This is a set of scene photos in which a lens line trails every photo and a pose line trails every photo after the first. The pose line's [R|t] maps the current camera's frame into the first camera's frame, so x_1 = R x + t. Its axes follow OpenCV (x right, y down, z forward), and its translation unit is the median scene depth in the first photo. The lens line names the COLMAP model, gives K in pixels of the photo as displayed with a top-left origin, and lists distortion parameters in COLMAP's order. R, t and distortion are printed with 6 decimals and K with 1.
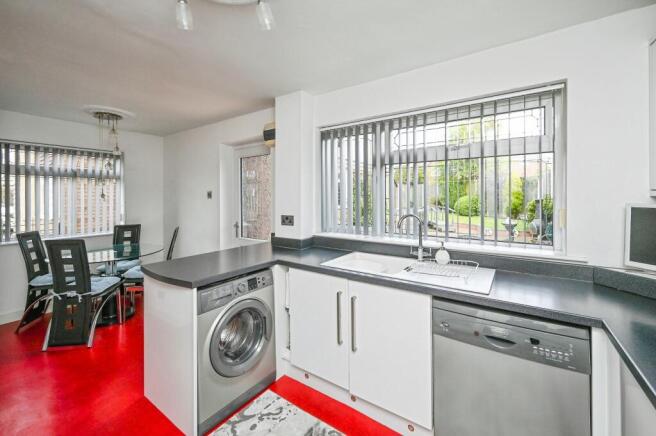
lens RADIAL K [[270.4, 0, 320.1], [0, 270.4, 196.6], [0, 0, 1]] dist [-0.000197, 0.000004]
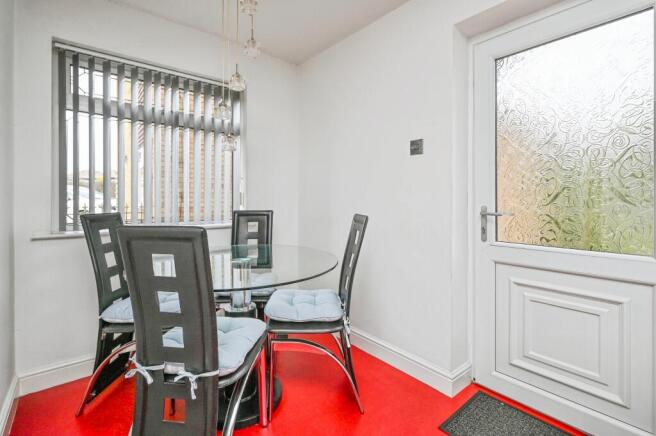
lens RADIAL K [[300.9, 0, 328.8], [0, 300.9, 201.6], [0, 0, 1]] dist [0.000444, -0.000134]
pose [[0.968568, 0.010531, -0.248527, -0.473466], [-0.007398, 0.999881, 0.013534, 0.089882], [0.248640, -0.011270, 0.968530, 0.503858]]
